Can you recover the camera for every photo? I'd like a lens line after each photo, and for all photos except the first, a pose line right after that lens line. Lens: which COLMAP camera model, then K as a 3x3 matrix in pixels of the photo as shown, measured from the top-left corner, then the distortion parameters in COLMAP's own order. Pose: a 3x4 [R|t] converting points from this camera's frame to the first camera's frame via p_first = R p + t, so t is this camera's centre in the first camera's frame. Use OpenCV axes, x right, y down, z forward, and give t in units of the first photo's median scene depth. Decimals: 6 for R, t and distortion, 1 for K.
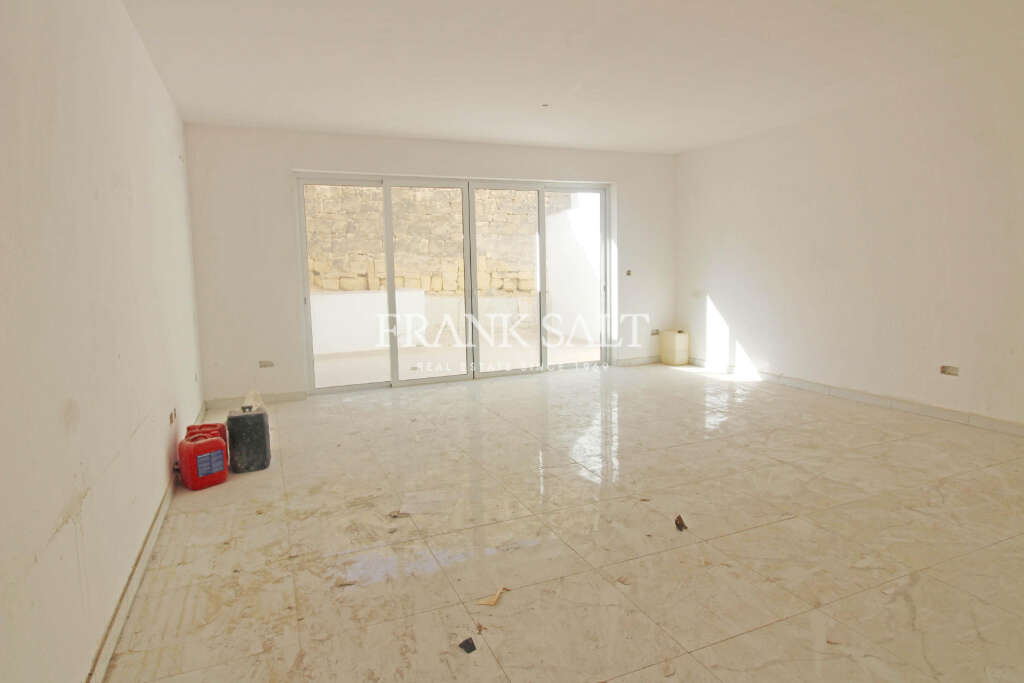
lens RADIAL K [[610.1, 0, 511.4], [0, 610.1, 342.0], [0, 0, 1]] dist [-0.000825, 0.000173]
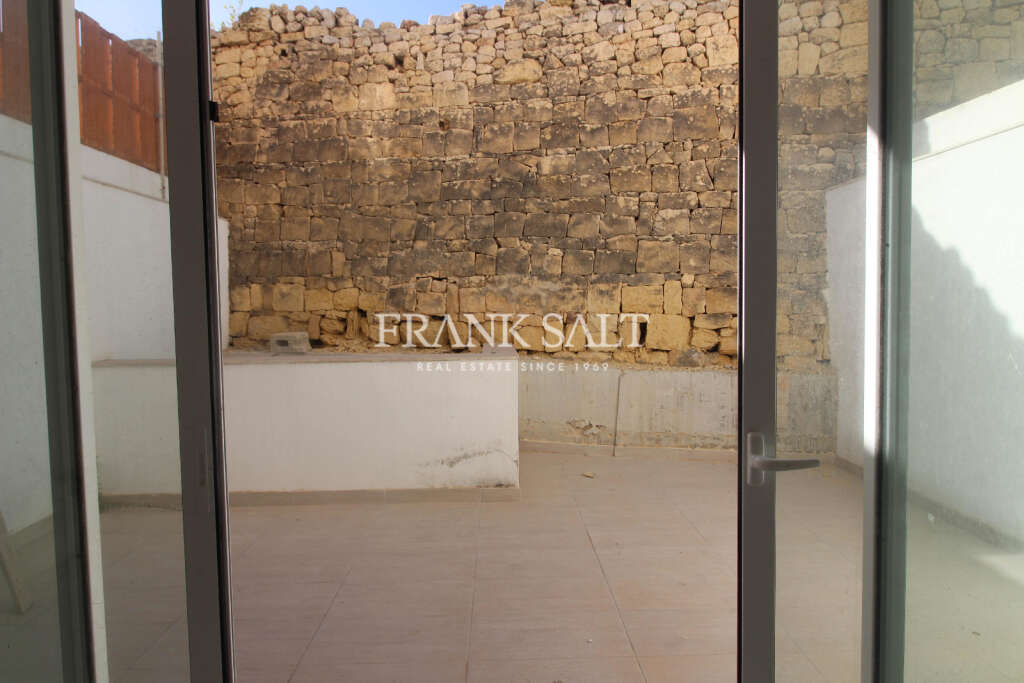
lens RADIAL K [[610.1, 0, 509.5], [0, 610.1, 336.0], [0, 0, 1]] dist [-0.000825, 0.000173]
pose [[0.909535, 0.028248, -0.414666, 0.035532], [-0.057614, 0.996625, -0.058481, -0.065910], [0.411614, 0.077081, 0.908093, 0.541903]]
